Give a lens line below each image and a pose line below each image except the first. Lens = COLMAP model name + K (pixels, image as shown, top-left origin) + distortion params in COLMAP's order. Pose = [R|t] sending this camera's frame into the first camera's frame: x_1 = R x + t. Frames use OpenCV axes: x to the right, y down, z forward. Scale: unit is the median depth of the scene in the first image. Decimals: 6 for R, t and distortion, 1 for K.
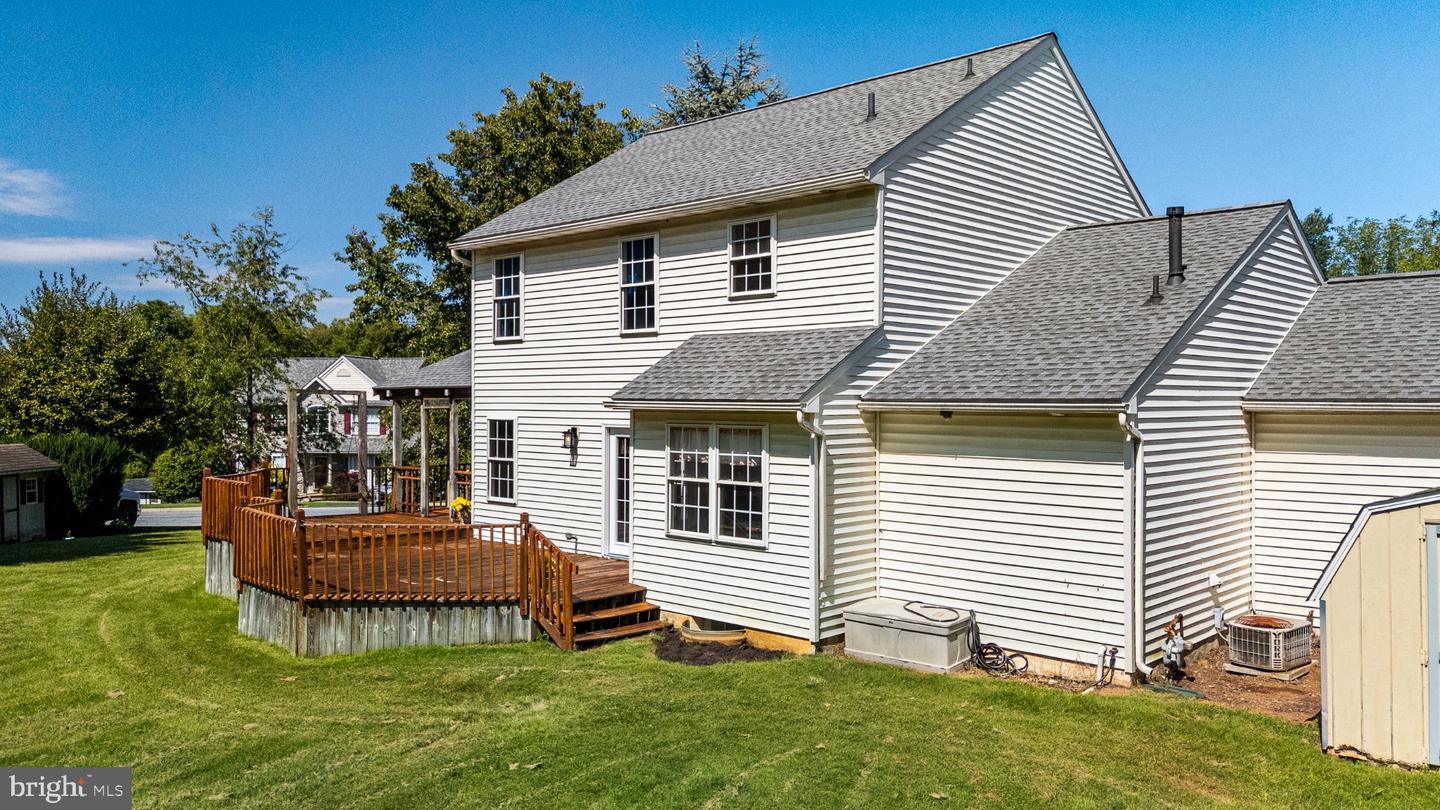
lens RADIAL K [[1090.8, 0, 733.1], [0, 1090.8, 402.5], [0, 0, 1]] dist [0.031403, -0.023450]
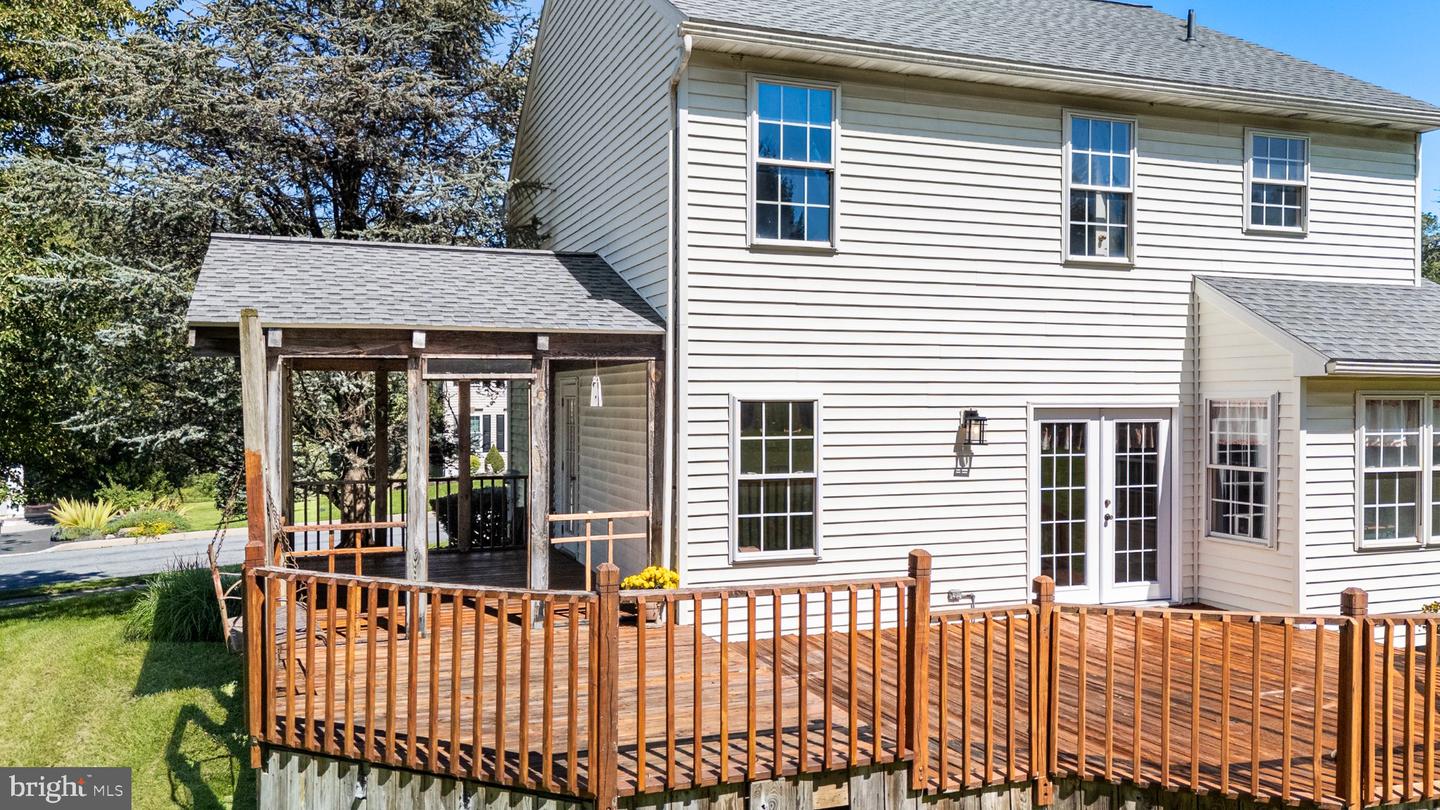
lens RADIAL K [[1090.8, 0, 716.8], [0, 1090.8, 408.8], [0, 0, 1]] dist [0.031403, -0.023450]
pose [[0.456675, -0.008201, 0.889596, -0.901457], [0.004261, 0.999966, 0.007032, 0.021518], [-0.889623, 0.000579, 0.456694, 1.045175]]
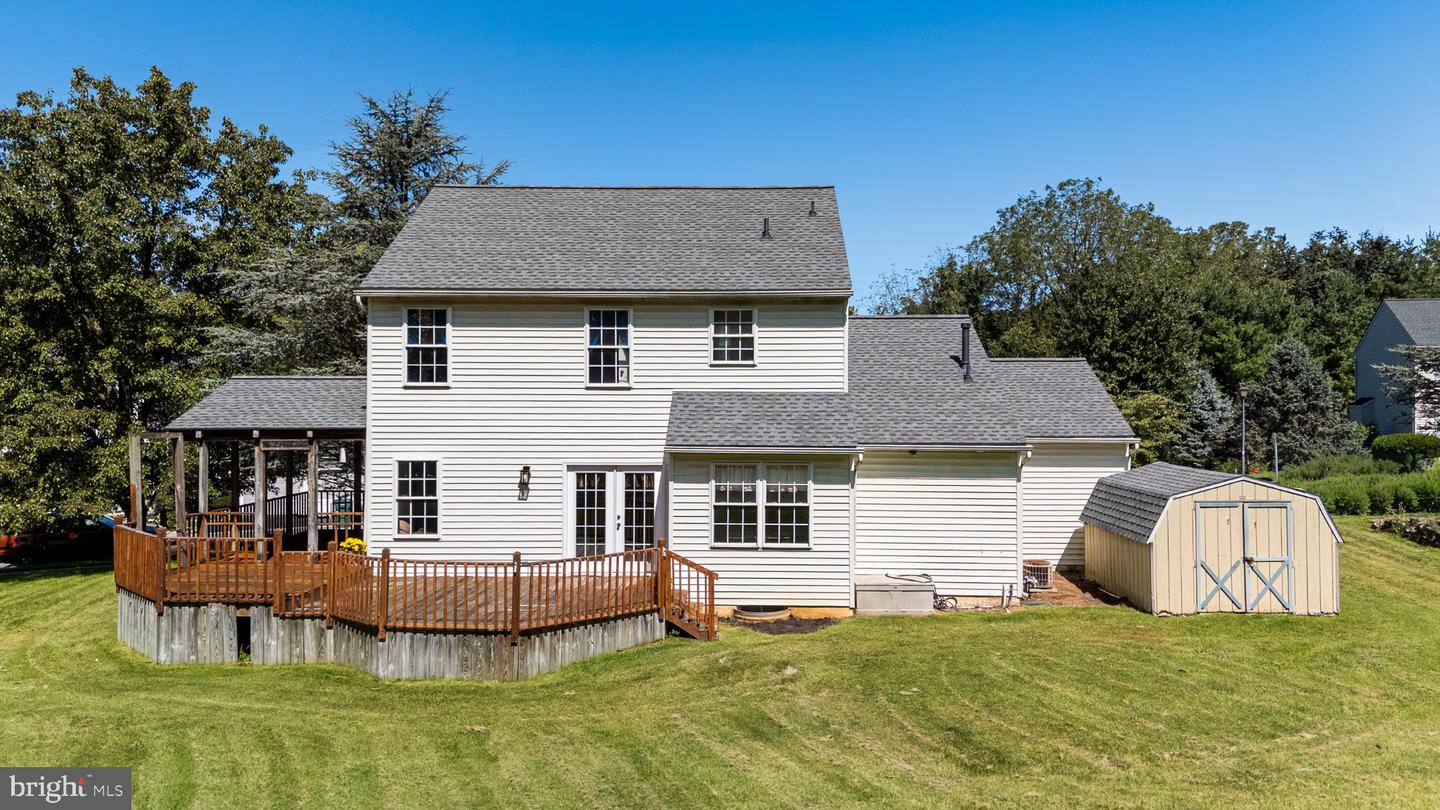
lens RADIAL K [[1090.8, 0, 748.0], [0, 1090.8, 394.9], [0, 0, 1]] dist [0.031403, -0.023450]
pose [[0.732910, 0.006267, 0.680296, -0.924822], [-0.000059, 0.999958, -0.009149, -0.050588], [-0.680325, 0.006666, 0.732880, 0.003688]]
